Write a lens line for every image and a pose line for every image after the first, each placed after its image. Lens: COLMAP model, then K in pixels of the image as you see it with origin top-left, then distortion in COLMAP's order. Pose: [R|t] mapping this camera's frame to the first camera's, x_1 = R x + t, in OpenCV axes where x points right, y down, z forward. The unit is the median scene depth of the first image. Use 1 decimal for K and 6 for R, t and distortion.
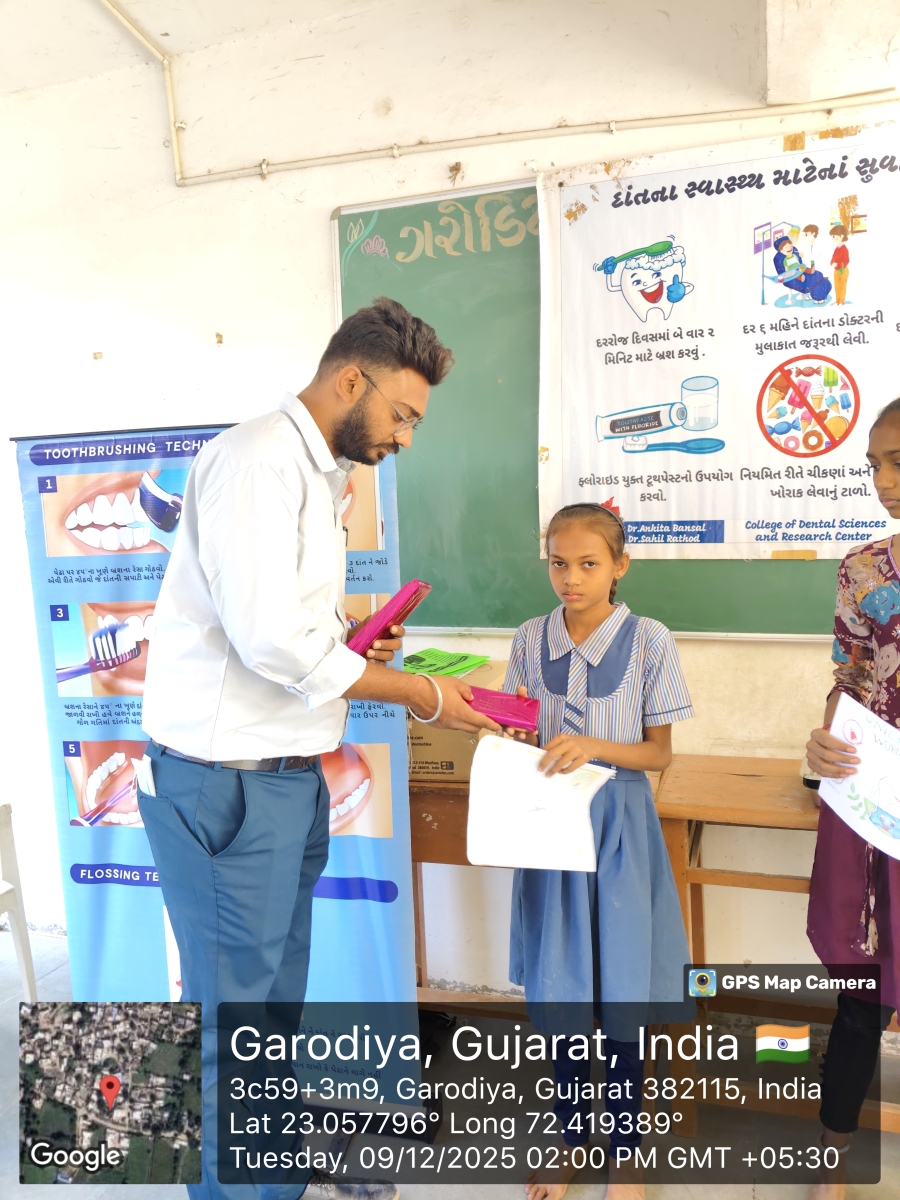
lens RADIAL K [[839.8, 0, 507.4], [0, 839.8, 589.6], [0, 0, 1]] dist [0.026580, -0.051448]
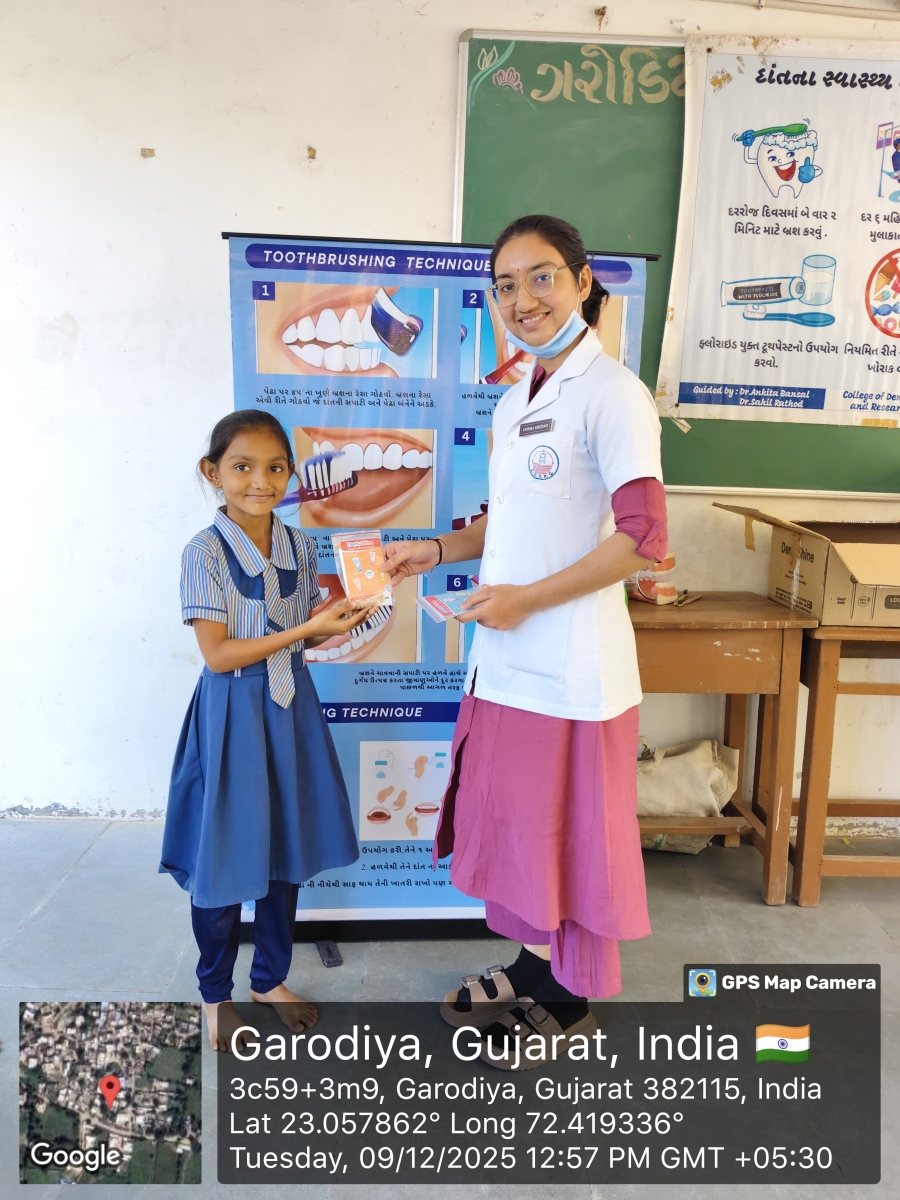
lens RADIAL K [[869.7, 0, 445.4], [0, 869.7, 583.4], [0, 0, 1]] dist [0.028306, -0.059740]
pose [[0.954194, 0.005929, 0.299131, -0.591681], [-0.036469, 0.994653, 0.096616, 0.084455], [-0.296959, -0.103099, 0.949308, 0.013722]]
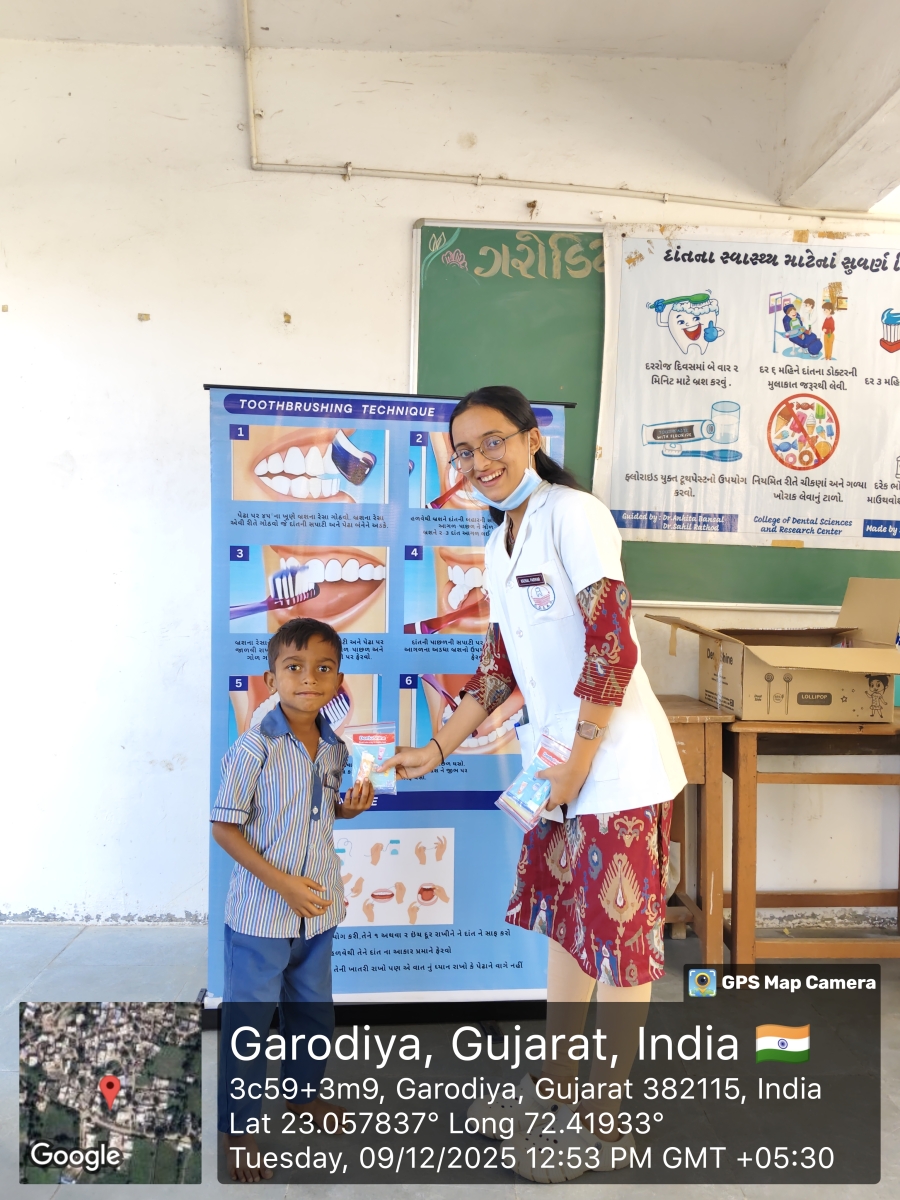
lens RADIAL K [[869.7, 0, 459.3], [0, 869.7, 600.0], [0, 0, 1]] dist [0.028306, -0.059740]
pose [[0.945777, 0.038056, 0.322580, -0.584152], [-0.026888, 0.998877, -0.039007, 0.114305], [-0.323702, 0.028219, 0.945738, -0.120484]]
